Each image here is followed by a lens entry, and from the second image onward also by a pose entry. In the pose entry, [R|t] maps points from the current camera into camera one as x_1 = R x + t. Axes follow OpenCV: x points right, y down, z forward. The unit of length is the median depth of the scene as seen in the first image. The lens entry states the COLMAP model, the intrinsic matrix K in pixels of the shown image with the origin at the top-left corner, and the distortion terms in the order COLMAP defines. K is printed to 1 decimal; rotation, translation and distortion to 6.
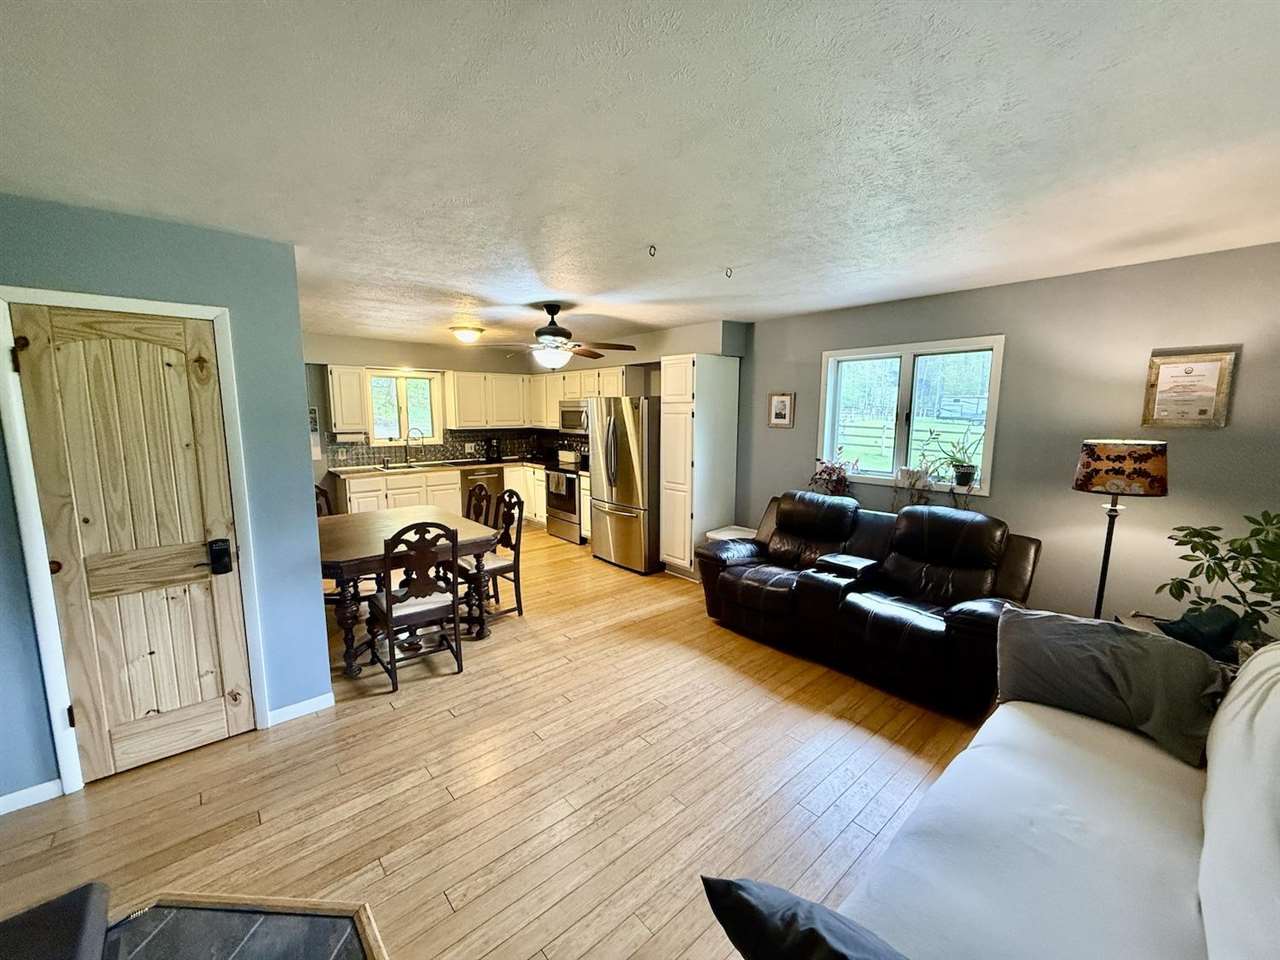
lens RADIAL K [[511.8, 0, 640.0], [0, 511.8, 480.0], [0, 0, 1]] dist [-0.000380, -0.000020]
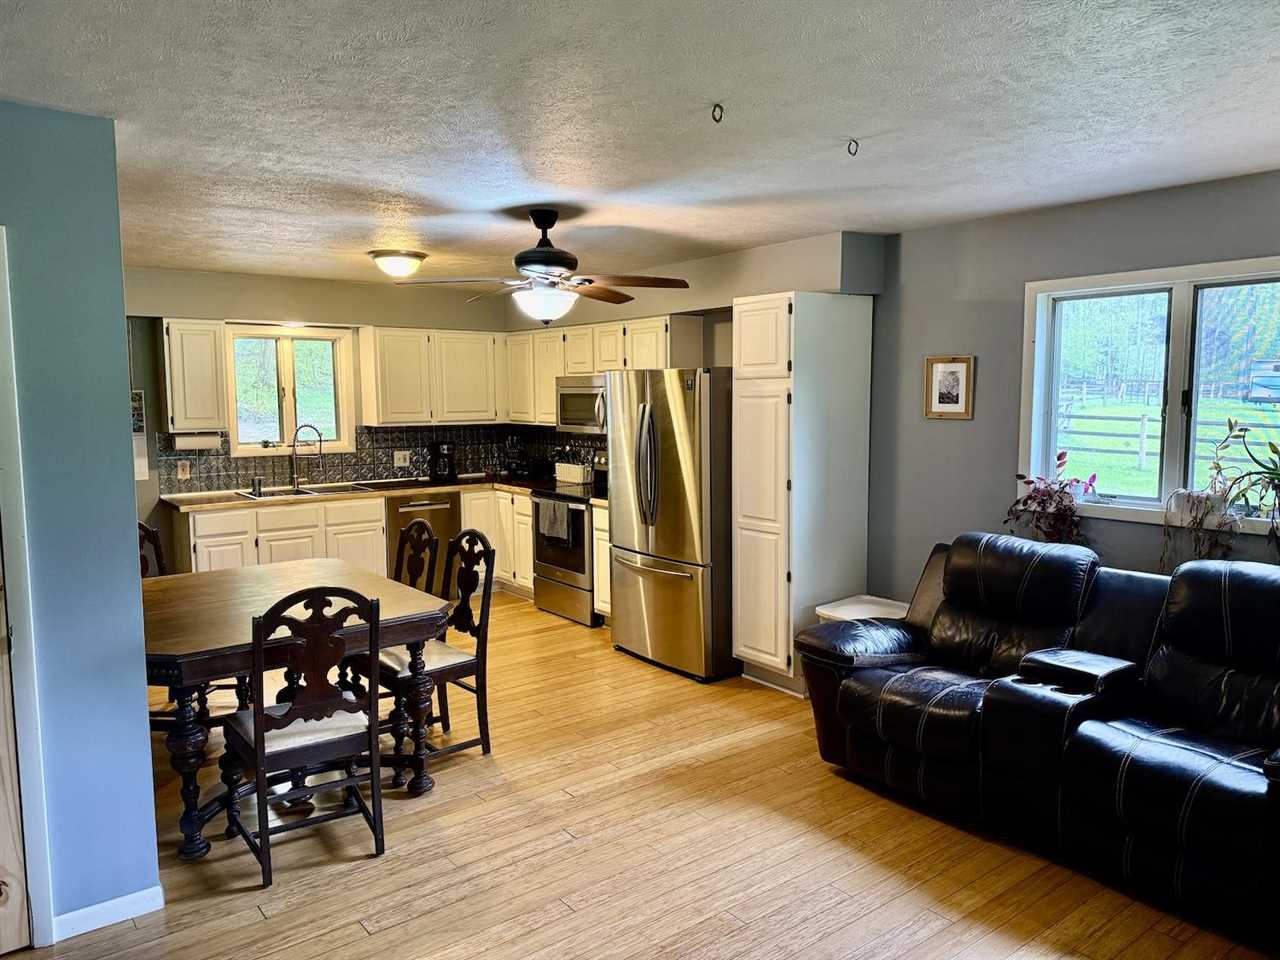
lens RADIAL K [[888.6, 0, 640.0], [0, 888.6, 480.0], [0, 0, 1]] dist [-0.001323, -0.000311]
pose [[0.998012, -0.003566, -0.062930, -0.001191], [0.001217, 0.999302, -0.037331, -0.000556], [0.063019, 0.037180, 0.997320, 0.019058]]
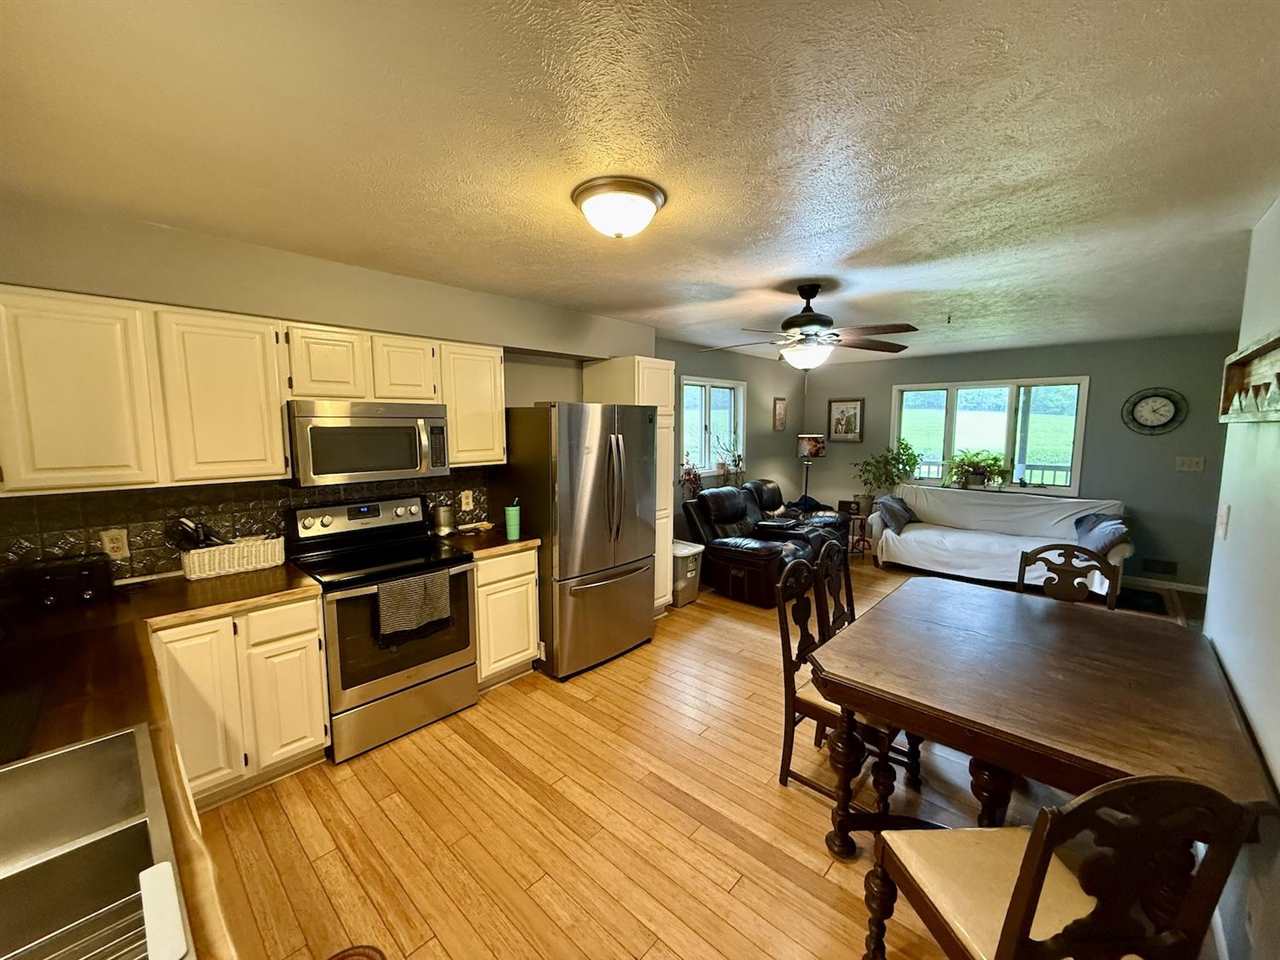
lens RADIAL K [[511.8, 0, 640.0], [0, 511.8, 480.0], [0, 0, 1]] dist [-0.000380, -0.000020]
pose [[-0.103023, -0.113257, 0.988210, -1.312269], [0.135993, 0.982563, 0.126787, -0.269426], [-0.985339, 0.147452, -0.085825, 1.920162]]
